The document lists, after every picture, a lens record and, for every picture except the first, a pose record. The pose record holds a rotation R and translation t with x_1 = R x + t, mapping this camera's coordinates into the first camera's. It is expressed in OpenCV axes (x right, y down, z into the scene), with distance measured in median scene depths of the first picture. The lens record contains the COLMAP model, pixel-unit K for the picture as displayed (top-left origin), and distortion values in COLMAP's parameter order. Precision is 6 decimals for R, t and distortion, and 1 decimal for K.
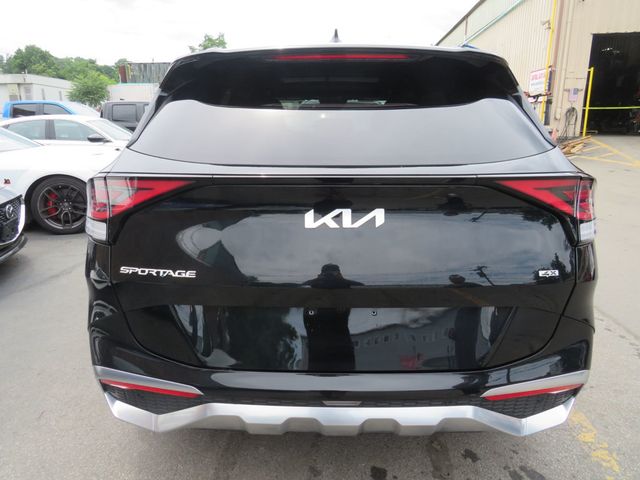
lens RADIAL K [[473.2, 0, 320.4], [0, 473.2, 240.1], [0, 0, 1]] dist [-0.023196, 0.018642]
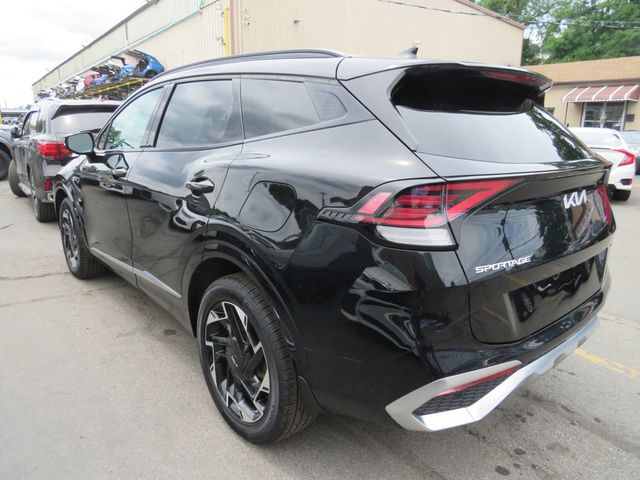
lens RADIAL K [[473.2, 0, 318.4], [0, 473.2, 244.4], [0, 0, 1]] dist [-0.023196, 0.018642]
pose [[0.736490, -0.158970, 0.657503, -0.970240], [0.162607, 0.985099, 0.056035, -0.077210], [-0.656614, 0.065645, 0.751365, 0.320901]]
